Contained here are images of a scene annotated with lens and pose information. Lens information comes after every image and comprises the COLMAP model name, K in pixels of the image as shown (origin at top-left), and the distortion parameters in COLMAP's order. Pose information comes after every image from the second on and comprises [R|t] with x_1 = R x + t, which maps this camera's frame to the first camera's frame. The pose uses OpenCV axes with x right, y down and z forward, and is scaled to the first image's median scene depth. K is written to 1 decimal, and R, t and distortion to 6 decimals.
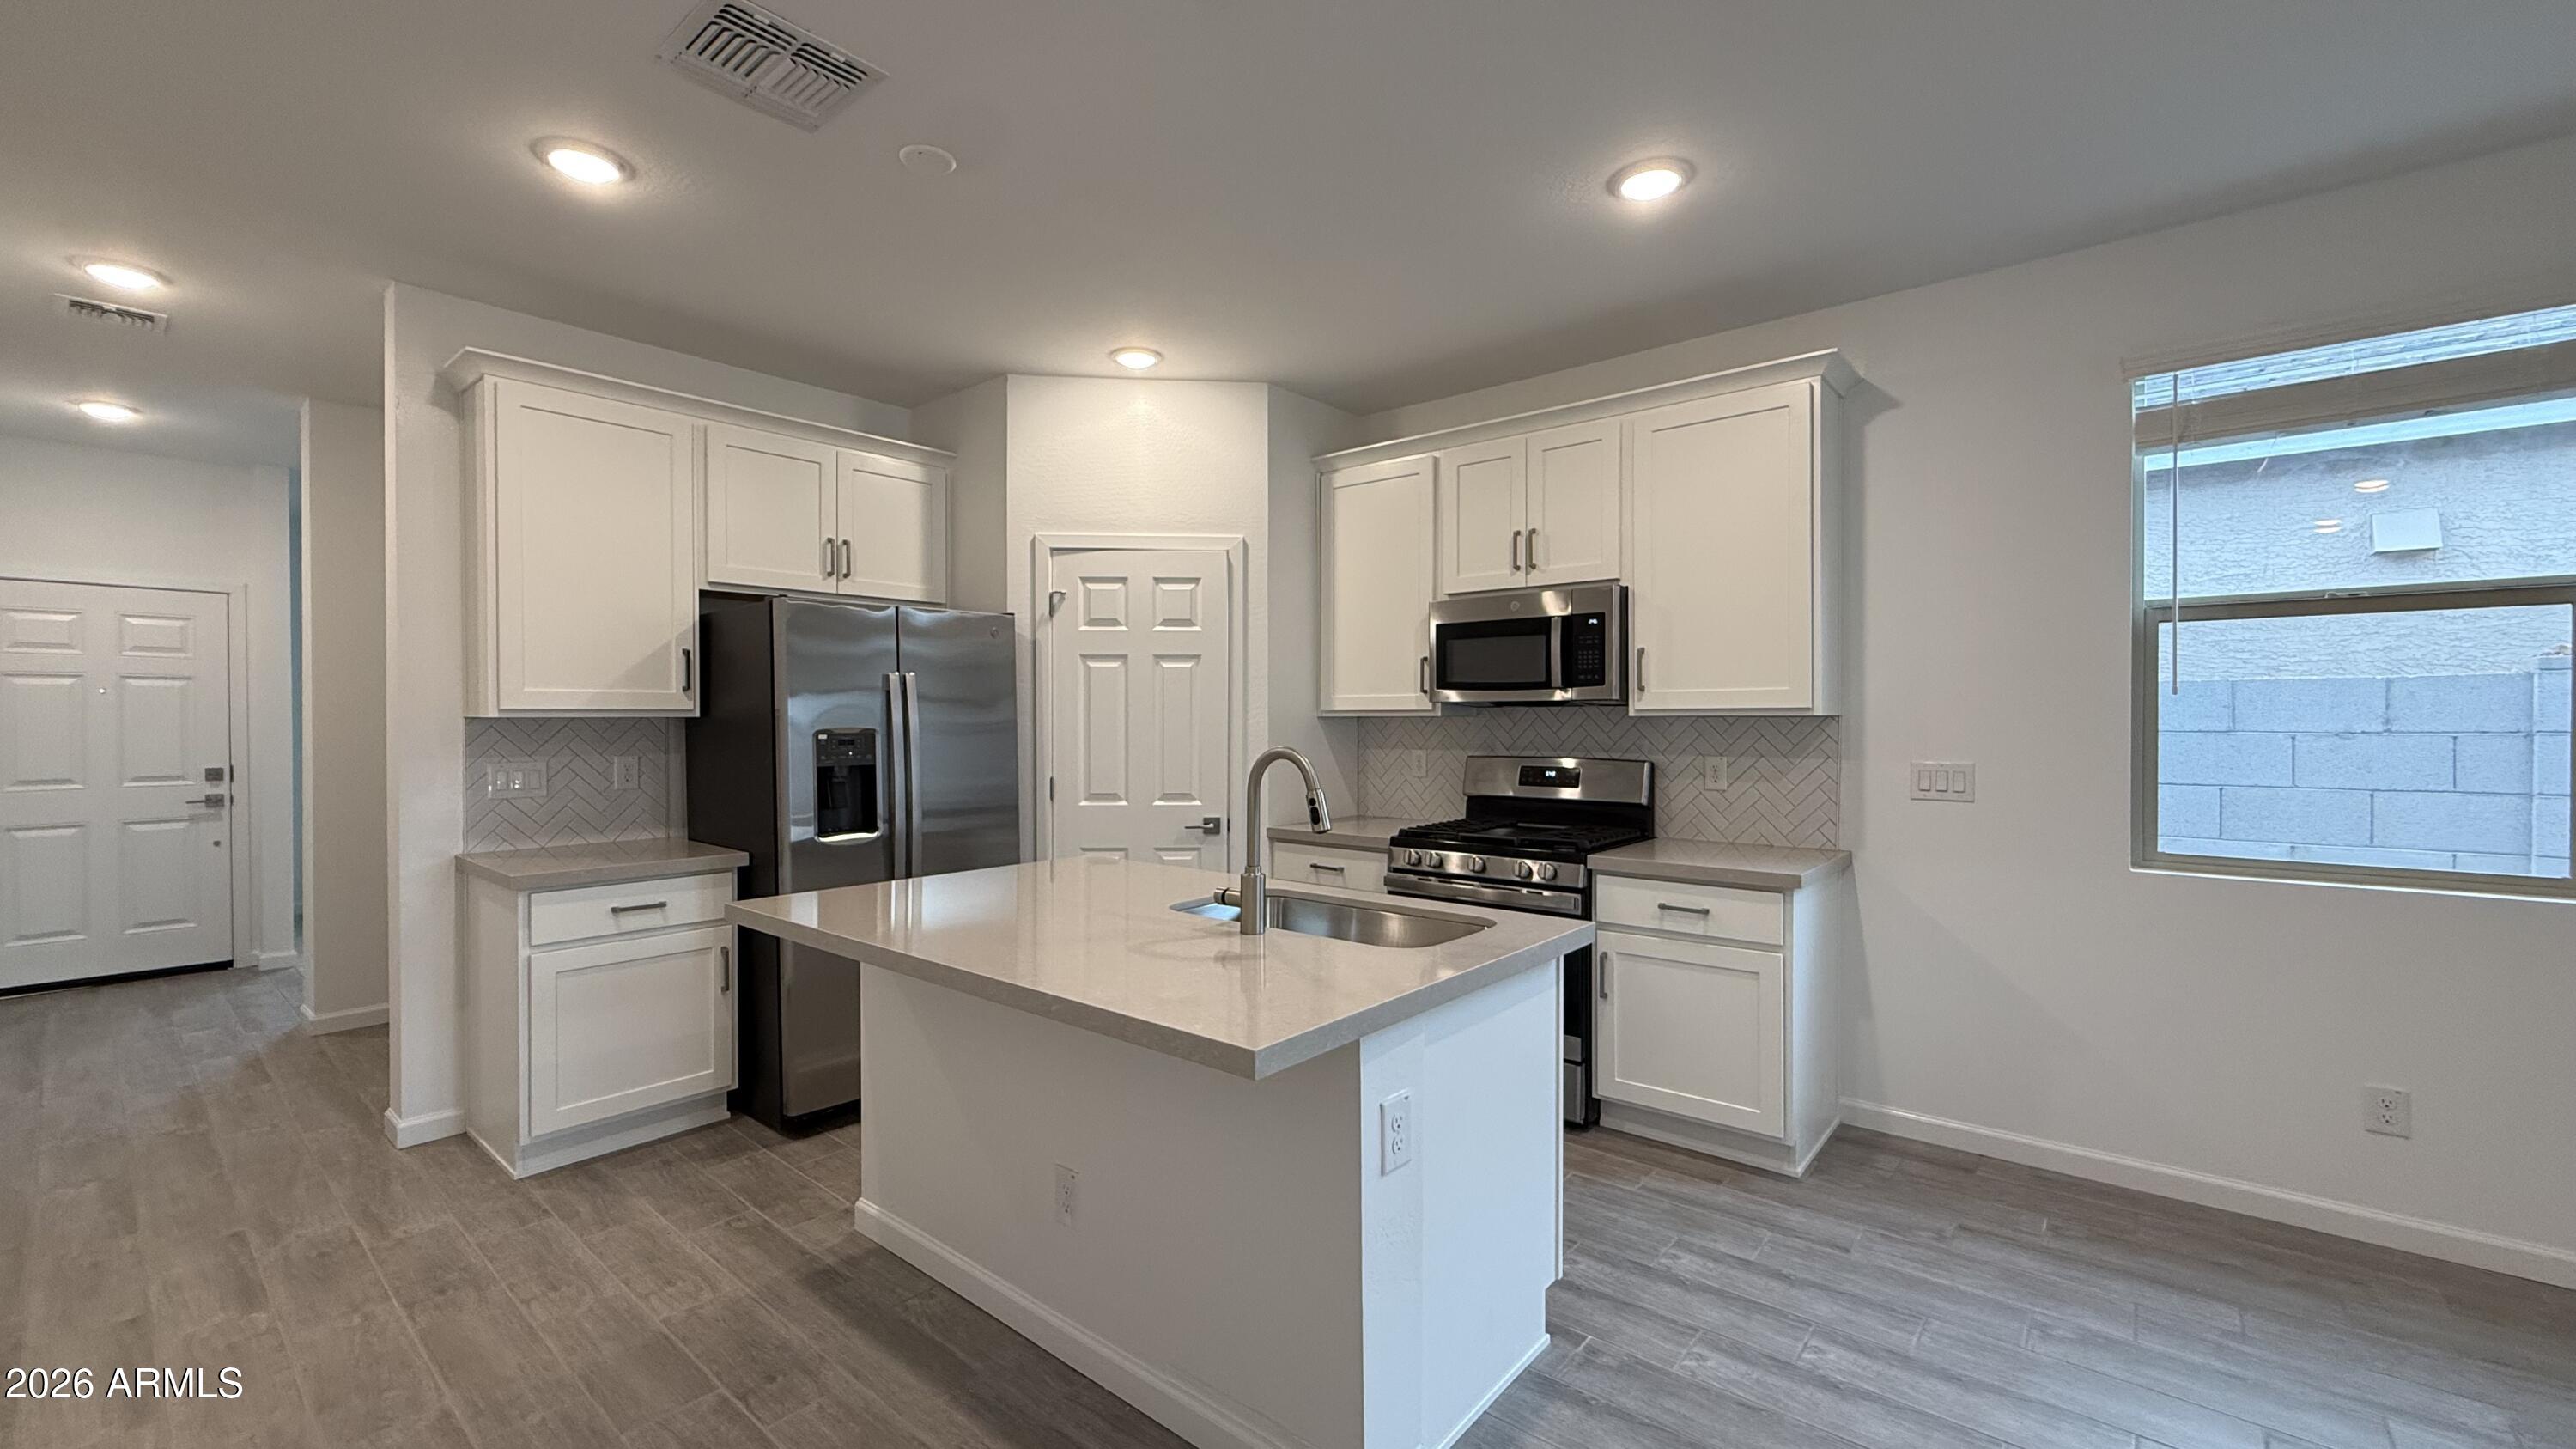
lens RADIAL K [[1035.6, 0, 1283.5], [0, 1035.6, 729.9], [0, 0, 1]] dist [0.001835, 0.000084]
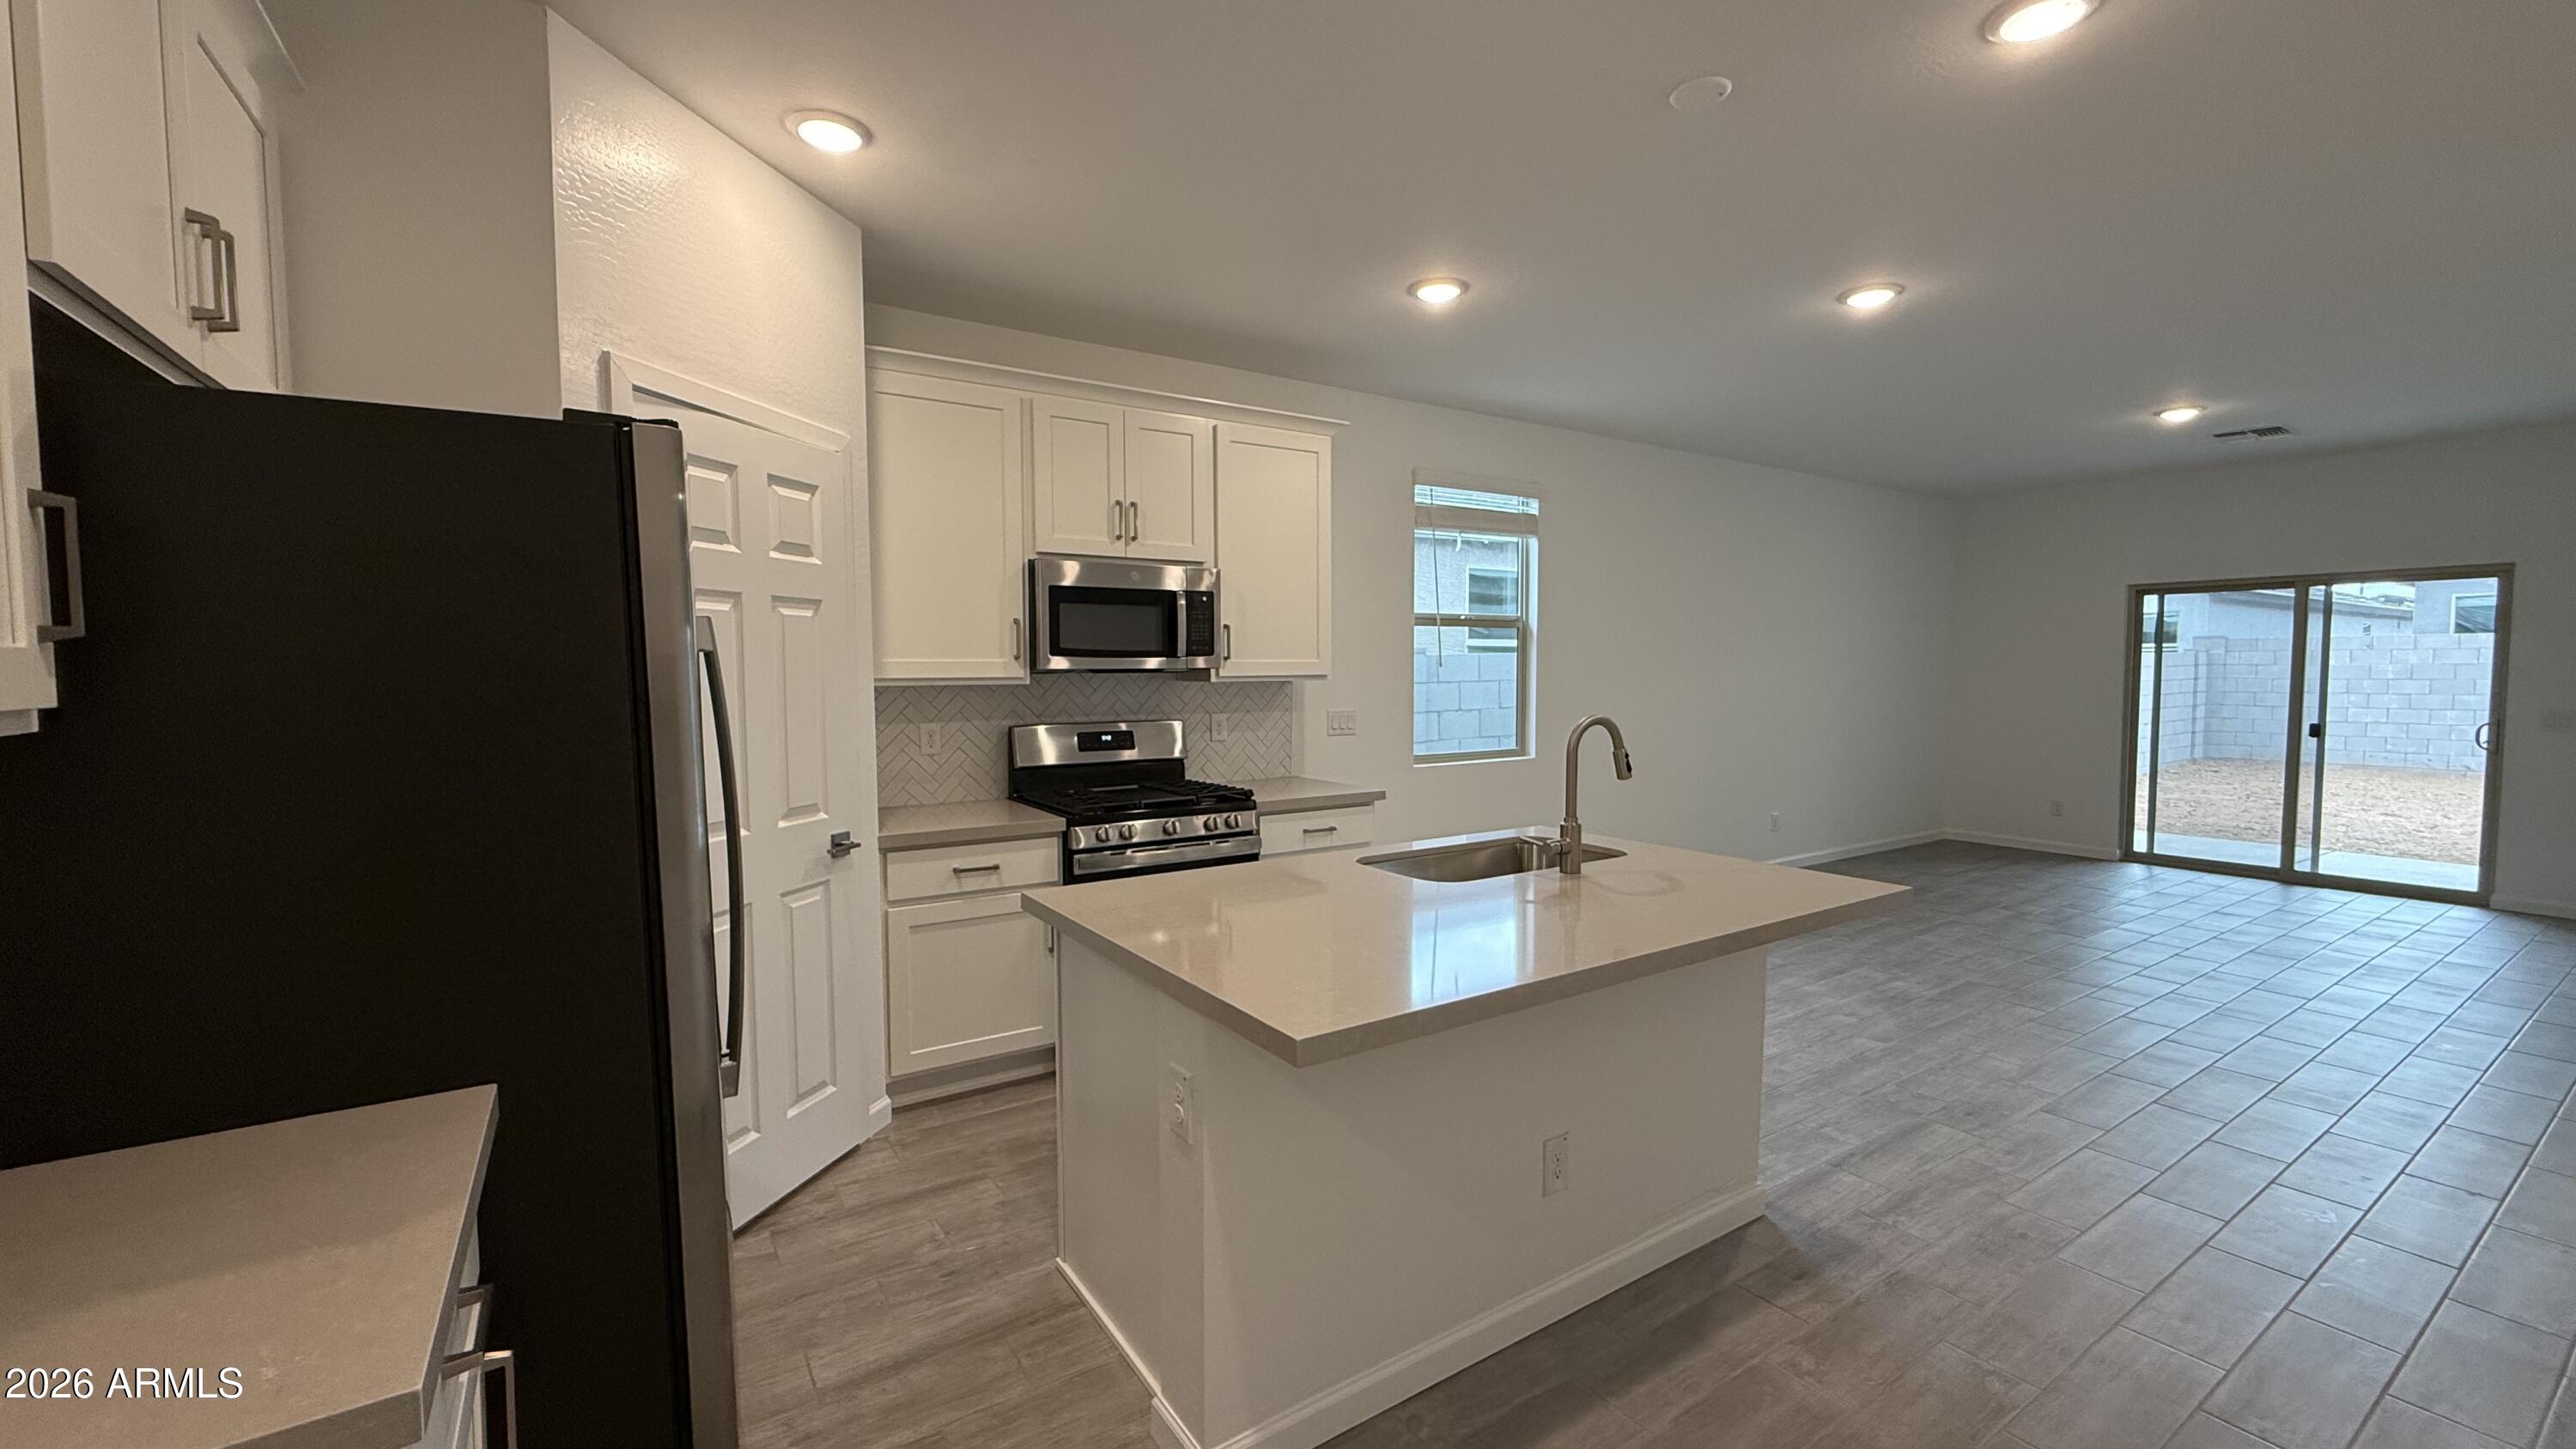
lens RADIAL K [[1035.6, 0, 1283.5], [0, 1035.6, 729.9], [0, 0, 1]] dist [0.001835, 0.000084]
pose [[0.275381, -0.059411, 0.959498, -0.734113], [0.014046, 0.998231, 0.057778, -0.024627], [-0.961233, -0.002434, 0.275728, 0.578252]]
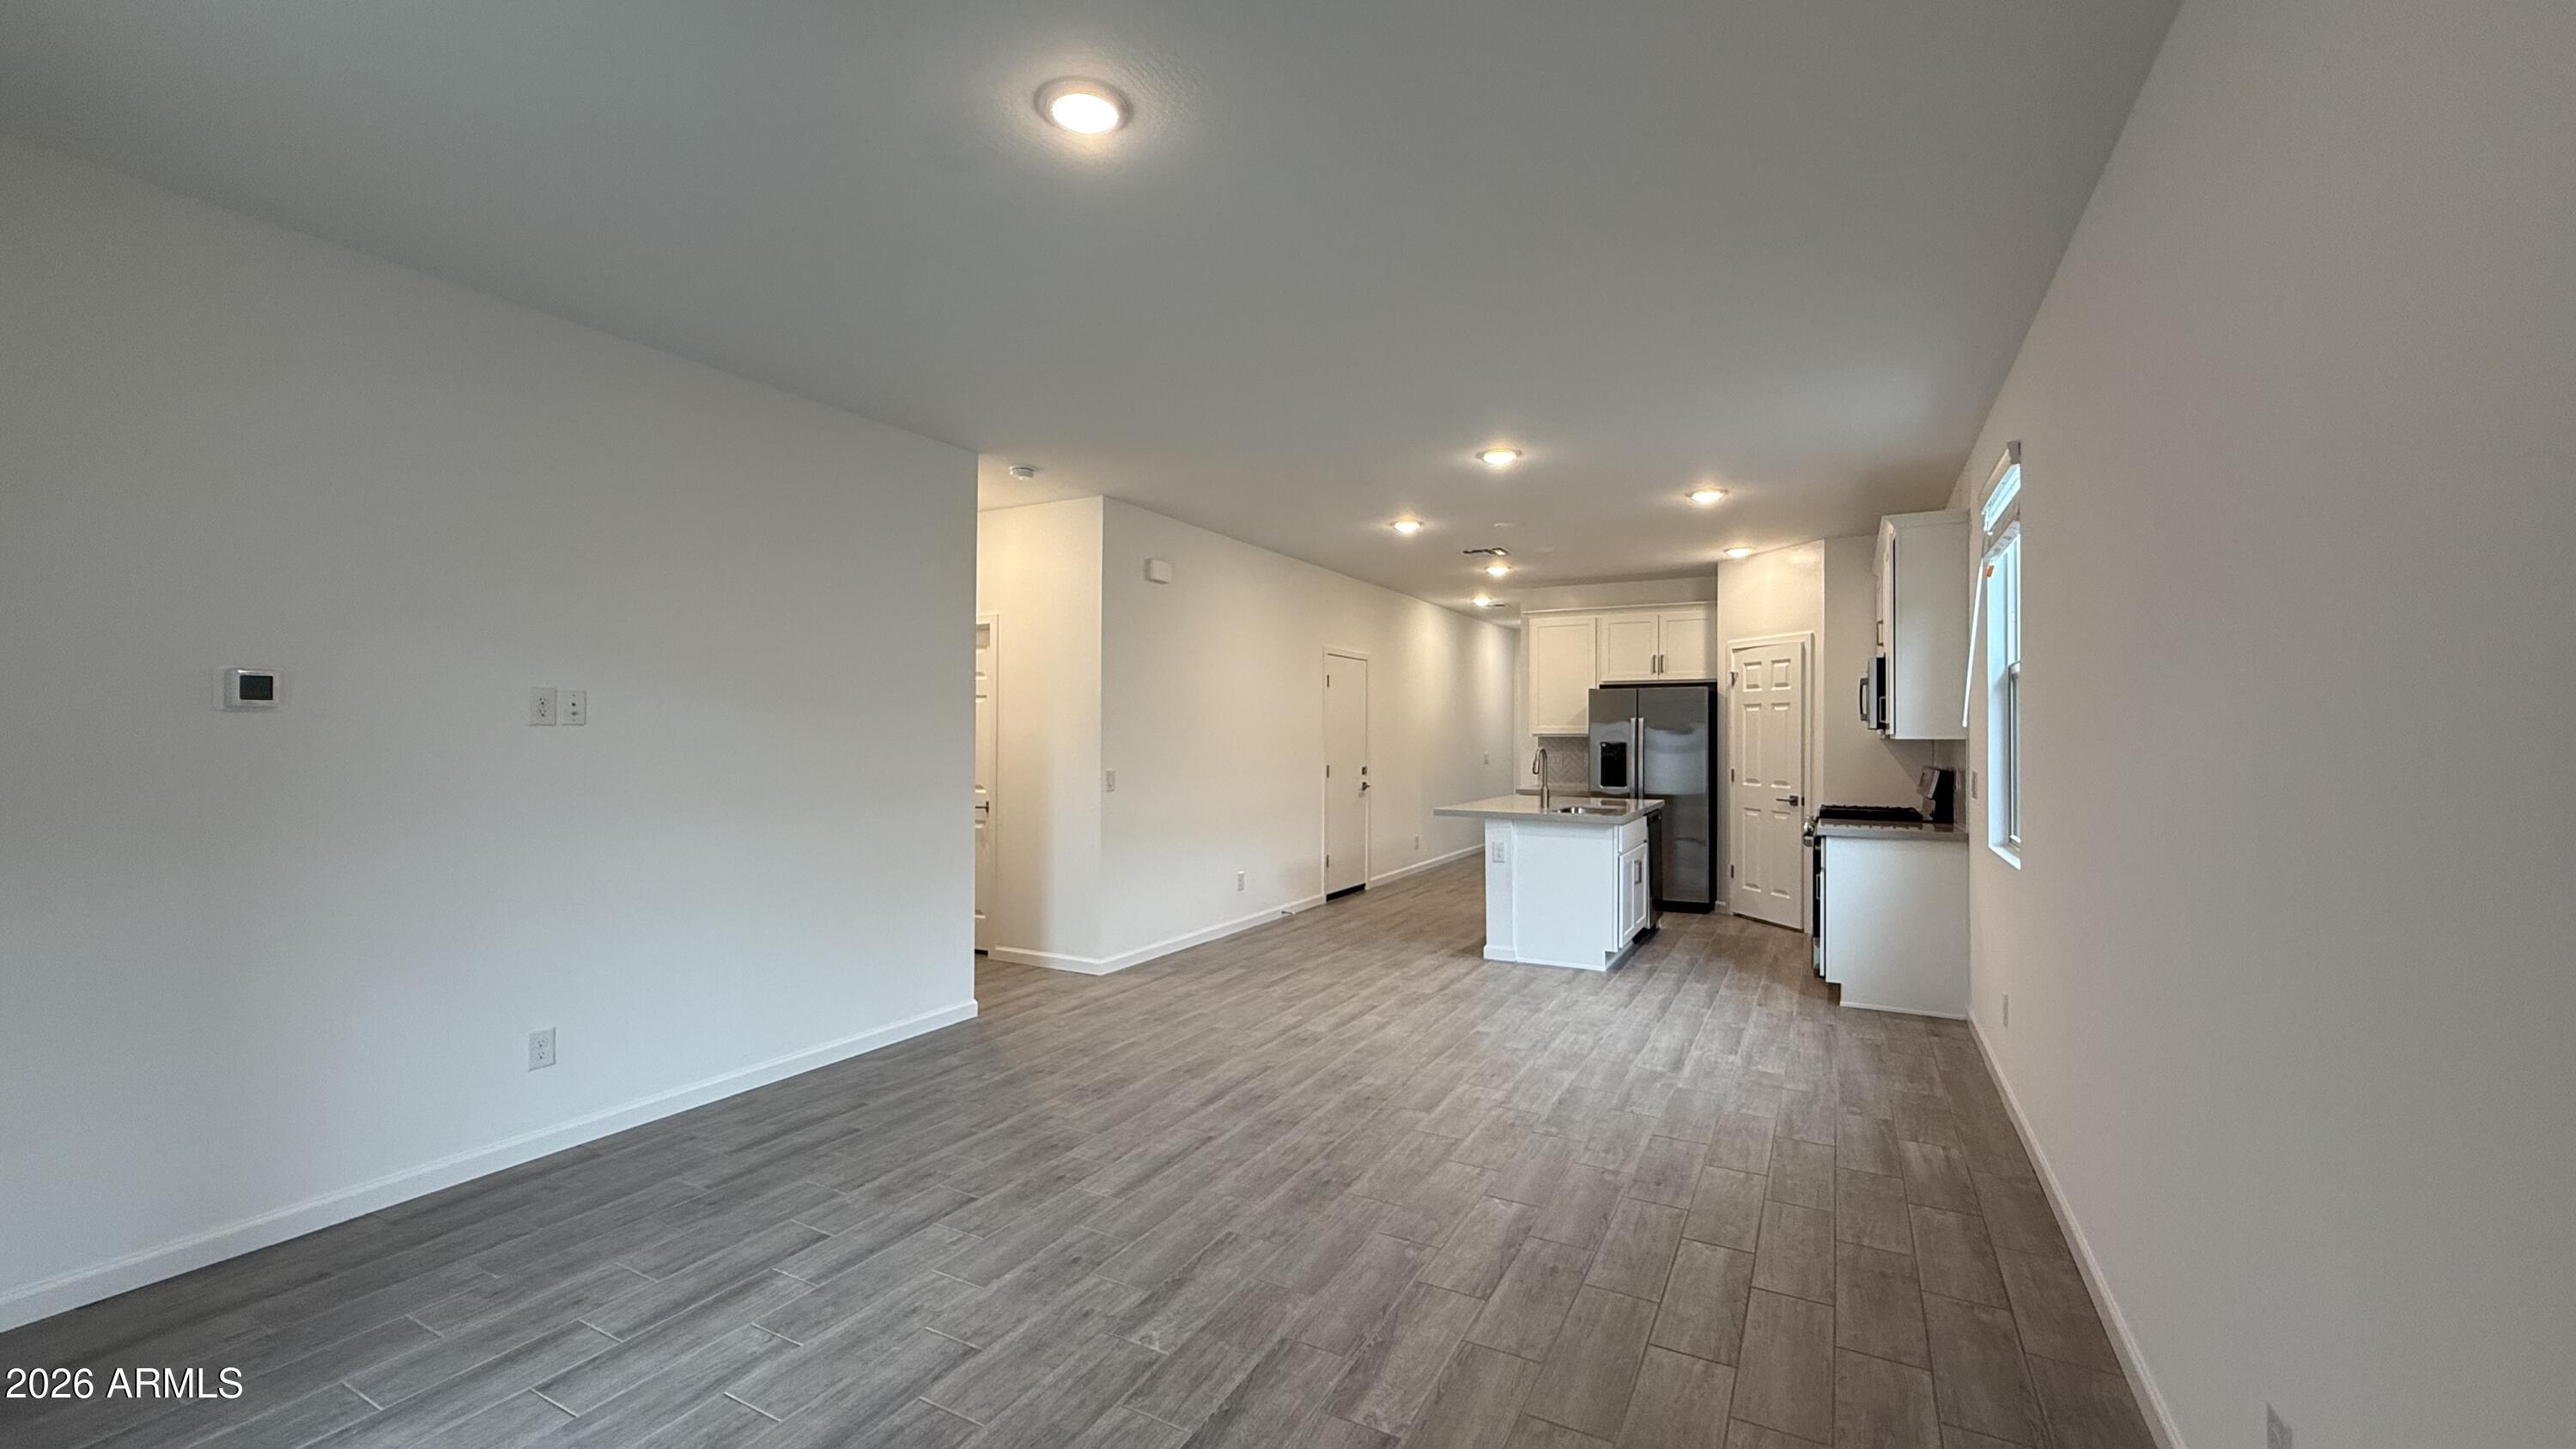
lens RADIAL K [[1035.6, 0, 1283.5], [0, 1035.6, 729.9], [0, 0, 1]] dist [0.001835, 0.000084]
pose [[0.205642, -0.004133, -0.978619, 1.636358], [-0.008278, 0.999948, -0.005963, -0.009459], [0.978592, 0.009327, 0.205597, -0.225160]]
